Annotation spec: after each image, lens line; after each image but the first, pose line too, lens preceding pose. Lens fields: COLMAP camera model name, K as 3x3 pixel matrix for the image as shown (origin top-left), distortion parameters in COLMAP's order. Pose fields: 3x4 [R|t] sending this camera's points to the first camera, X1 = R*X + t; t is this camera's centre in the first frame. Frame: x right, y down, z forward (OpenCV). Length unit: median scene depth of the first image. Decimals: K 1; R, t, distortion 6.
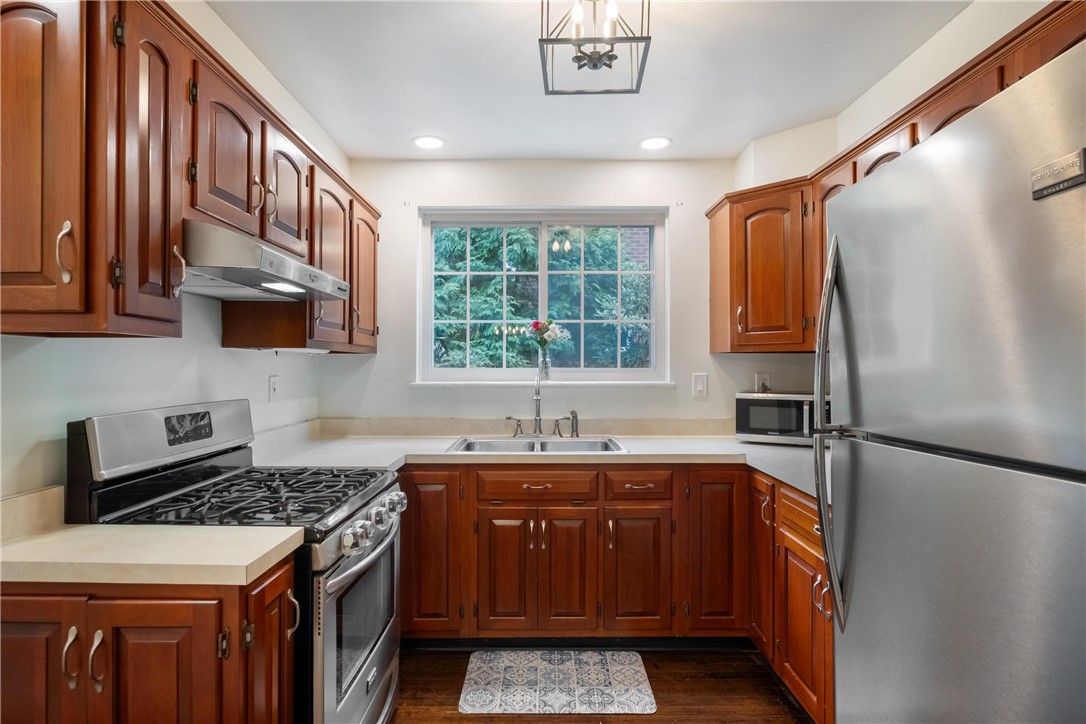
lens RADIAL K [[569.1, 0, 550.3], [0, 569.1, 374.5], [0, 0, 1]] dist [-0.016995, 0.002708]
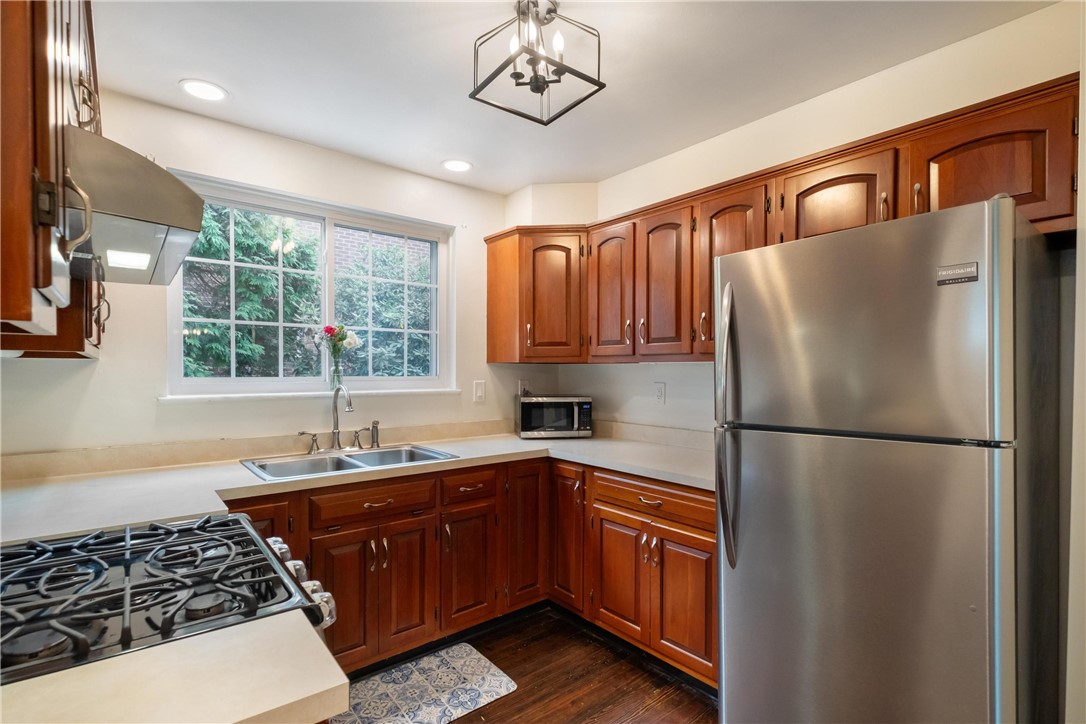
lens RADIAL K [[492.7, 0, 600.4], [0, 492.7, 390.0], [0, 0, 1]] dist [-0.012052, 0.000733]
pose [[0.767321, -0.020289, 0.640942, -0.241306], [0.006660, 0.999698, 0.023672, -0.007545], [-0.641228, -0.013895, 0.767224, 0.133934]]
